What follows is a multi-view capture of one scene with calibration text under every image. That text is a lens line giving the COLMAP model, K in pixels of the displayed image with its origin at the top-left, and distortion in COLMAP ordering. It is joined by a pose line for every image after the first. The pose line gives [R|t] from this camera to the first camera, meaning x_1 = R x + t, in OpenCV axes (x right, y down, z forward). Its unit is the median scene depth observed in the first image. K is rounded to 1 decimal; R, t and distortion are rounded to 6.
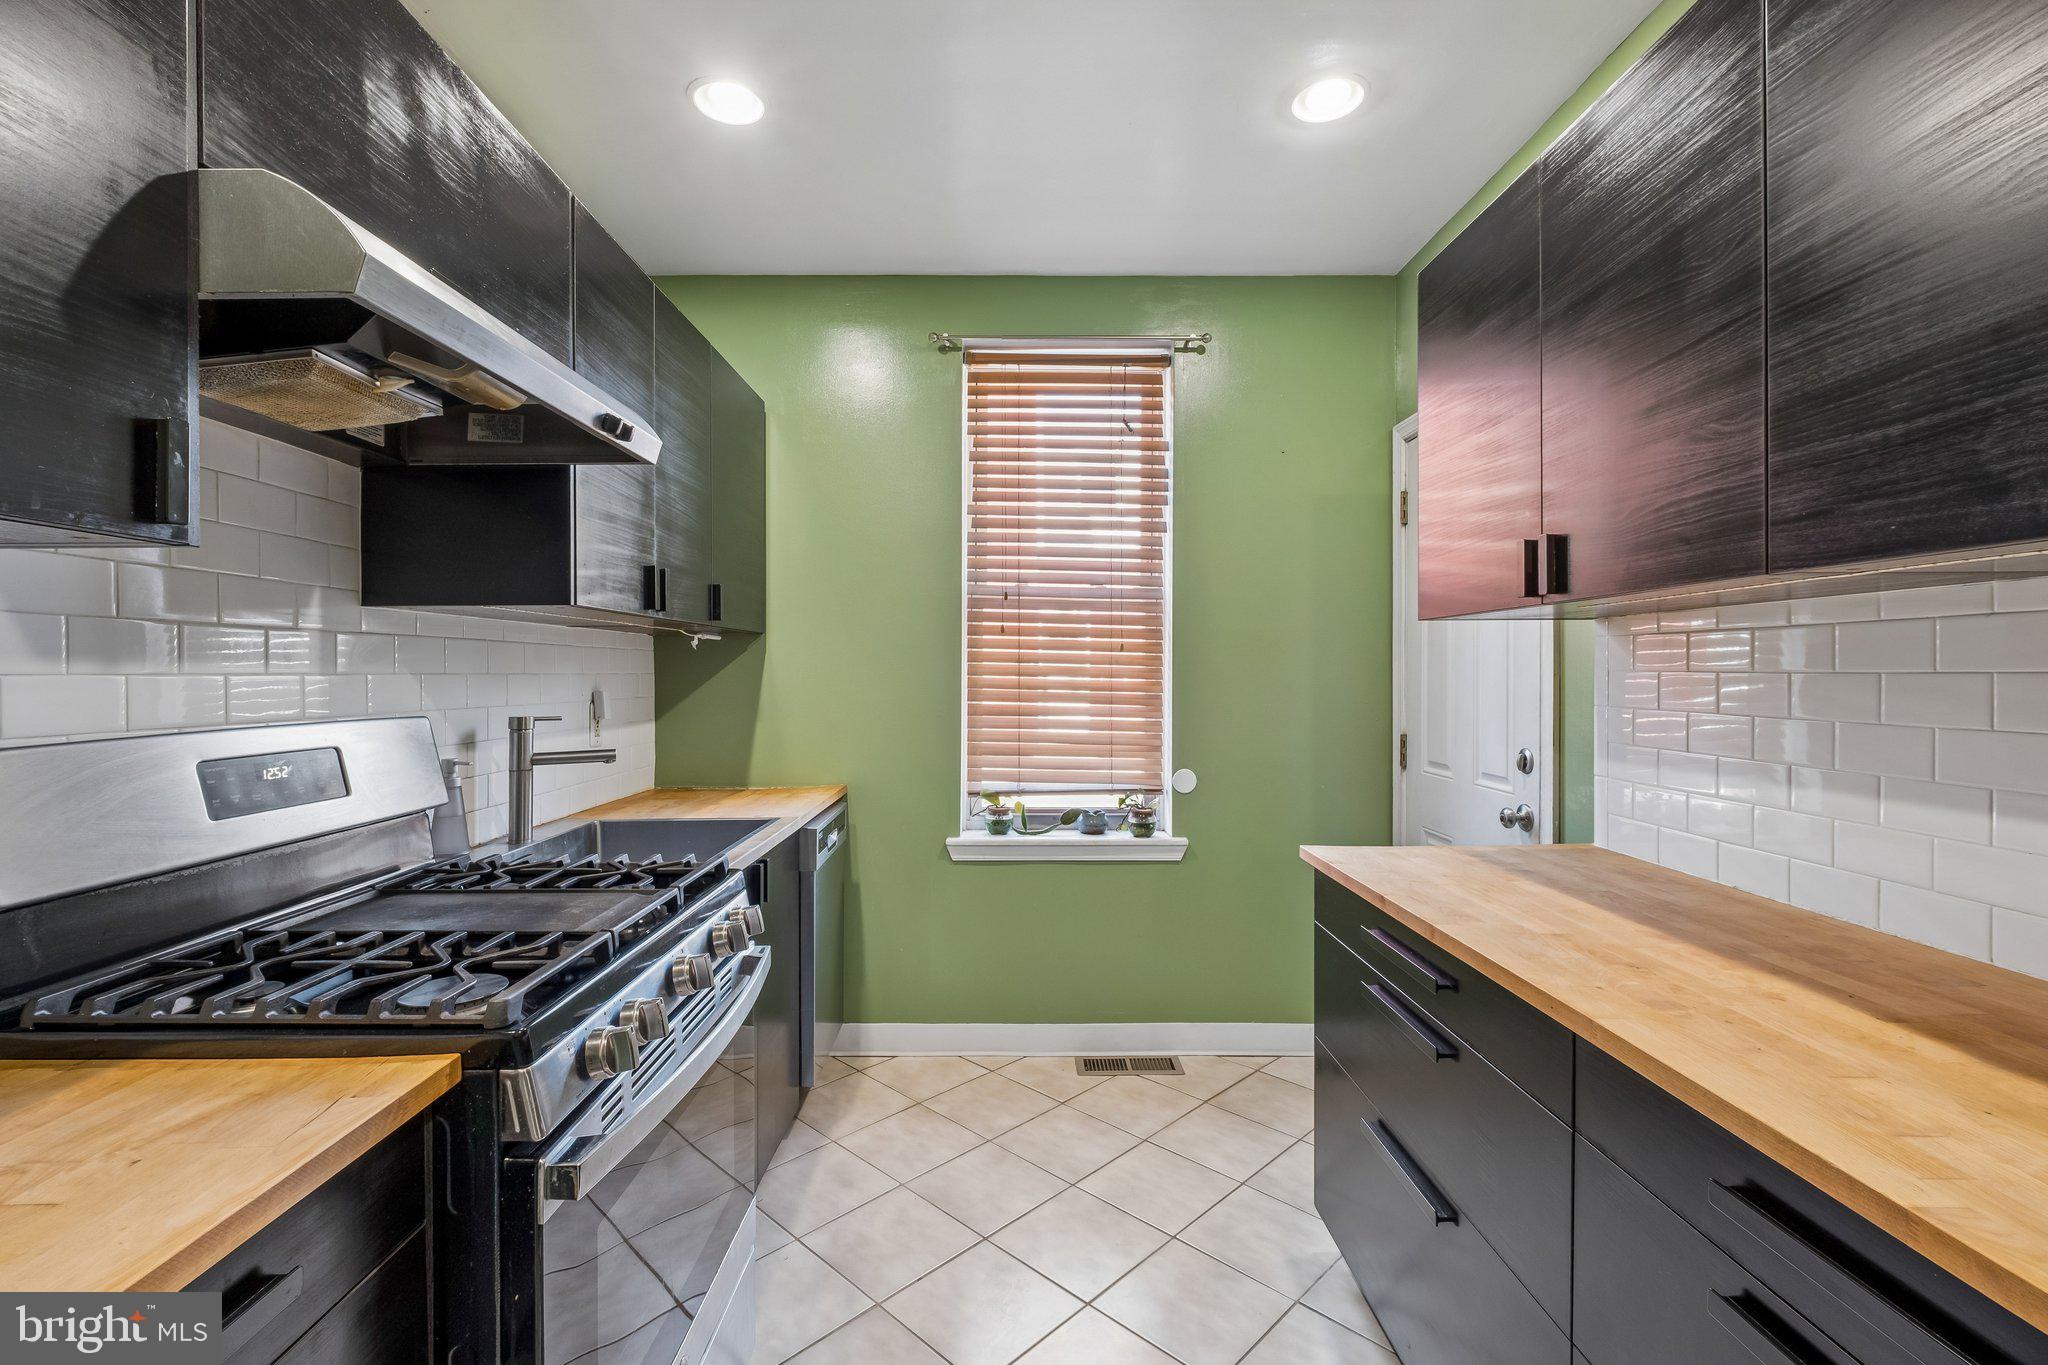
lens RADIAL K [[899.7, 0, 1006.8], [0, 899.7, 675.2], [0, 0, 1]] dist [-0.003539, 0.000219]
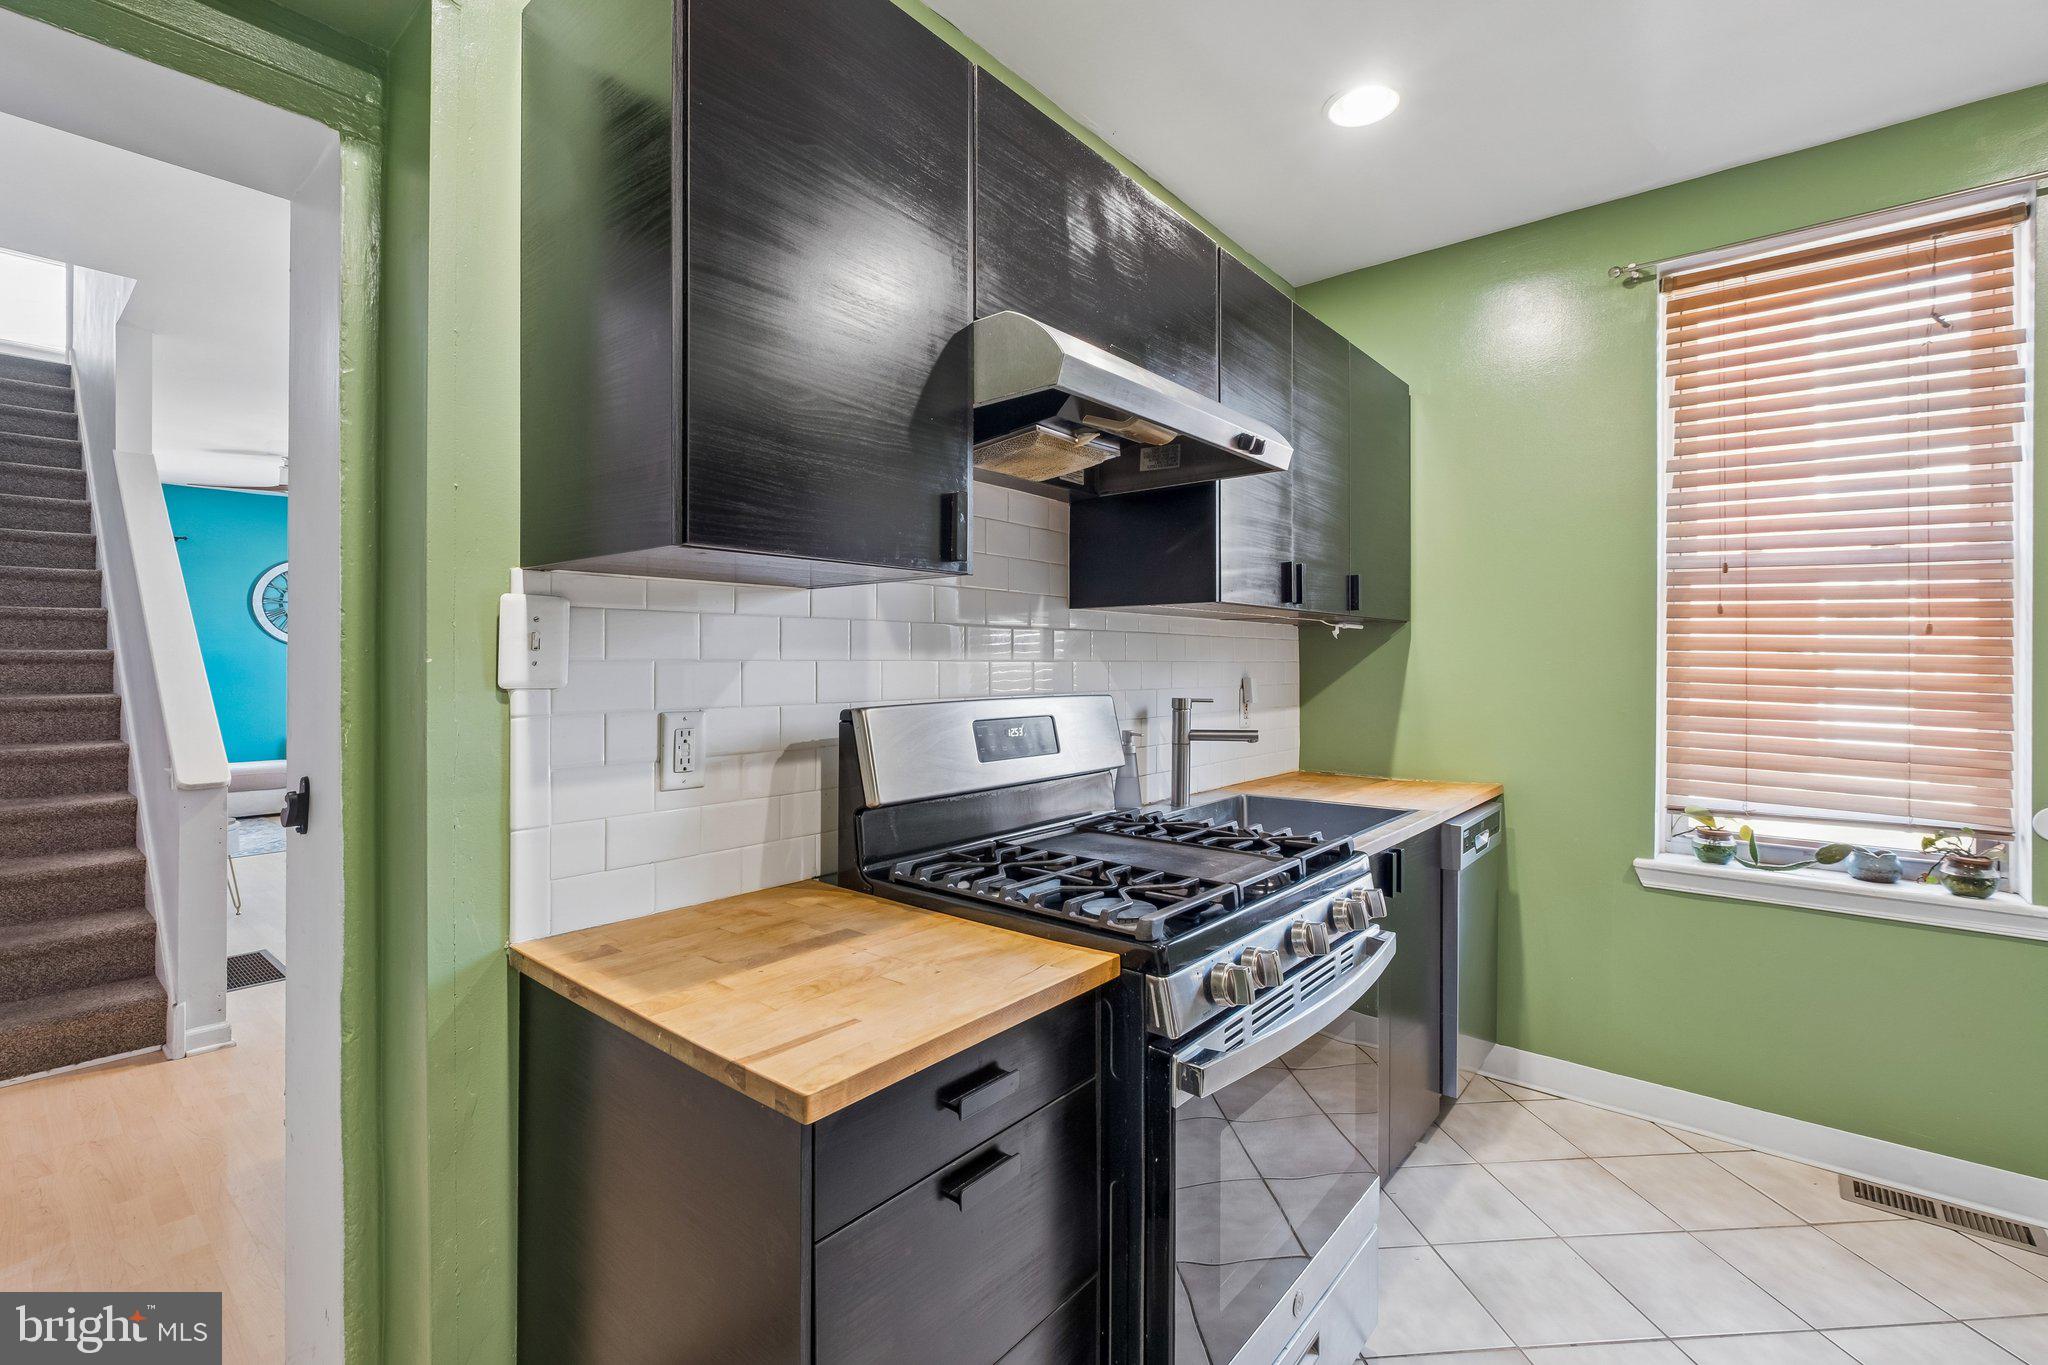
lens RADIAL K [[917.2, 0, 995.1], [0, 917.2, 660.9], [0, 0, 1]] dist [-0.003817, -0.000623]
pose [[0.751208, 0.004220, -0.660052, 0.081969], [-0.006403, 0.999979, -0.000894, 0.000338], [0.660035, 0.004898, 0.751219, -0.072898]]
